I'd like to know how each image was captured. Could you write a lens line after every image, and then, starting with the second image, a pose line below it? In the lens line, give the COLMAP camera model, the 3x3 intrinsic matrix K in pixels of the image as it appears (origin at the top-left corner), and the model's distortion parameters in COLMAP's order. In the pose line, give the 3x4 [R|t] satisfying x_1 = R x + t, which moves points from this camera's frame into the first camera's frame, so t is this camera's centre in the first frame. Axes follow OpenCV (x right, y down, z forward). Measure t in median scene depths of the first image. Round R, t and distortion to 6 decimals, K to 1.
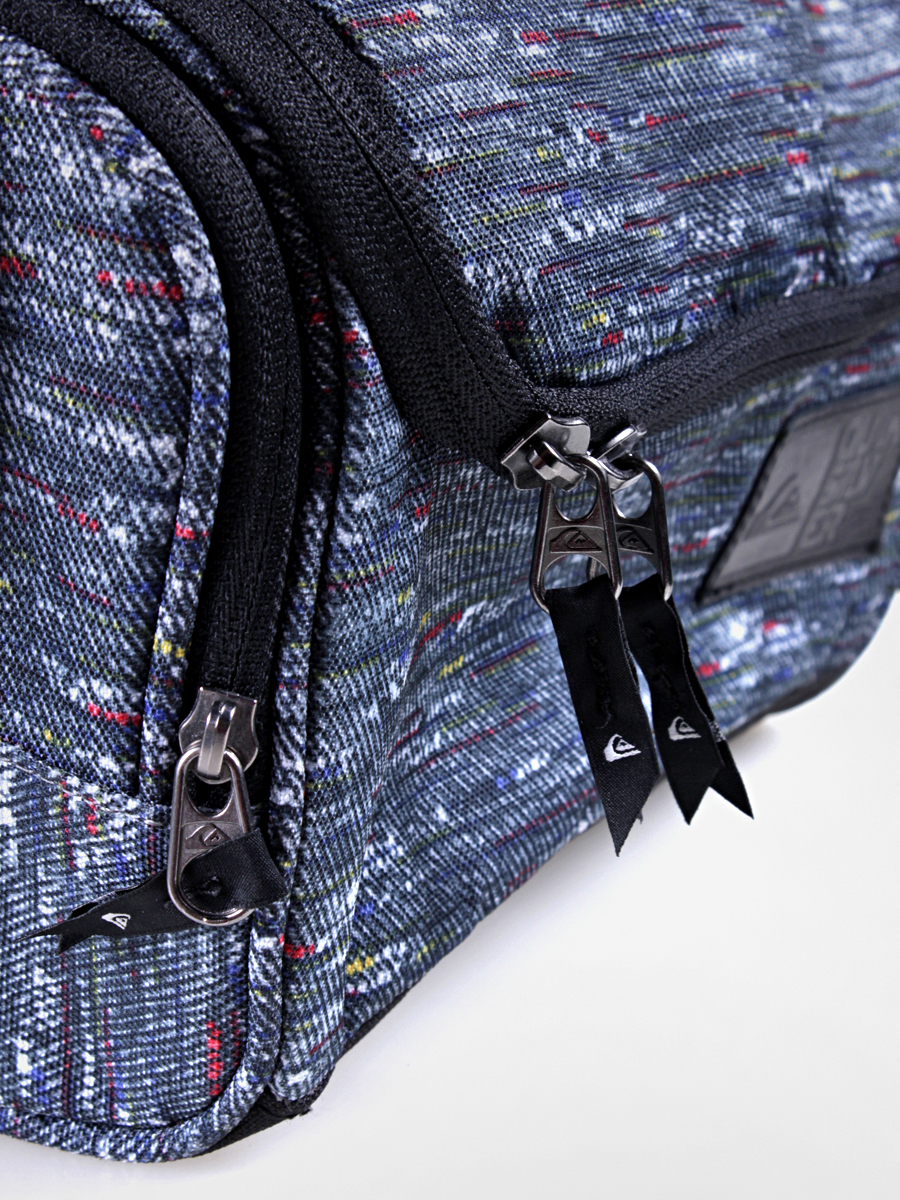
lens RADIAL K [[2895.6, 0, 450.0], [0, 2895.6, 600.0], [0, 0, 1]] dist [-0.023265, -0.823537]
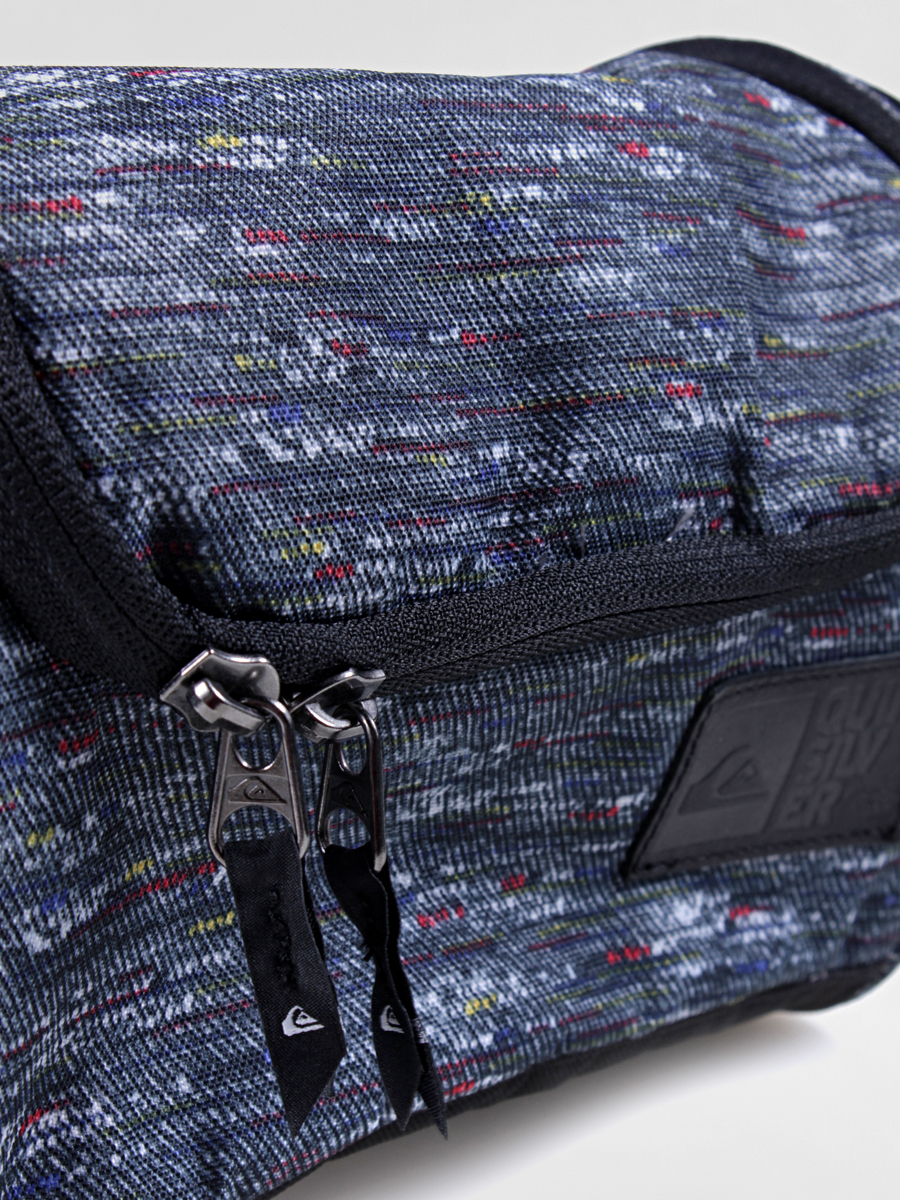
lens RADIAL K [[2895.6, 0, 450.0], [0, 2895.6, 600.0], [0, 0, 1]] dist [-0.023265, -0.823537]
pose [[0.976482, 0.064754, -0.205646, 0.265581], [-0.081624, 0.993865, -0.074631, -0.016769], [0.199552, 0.089661, 0.975777, 0.125998]]
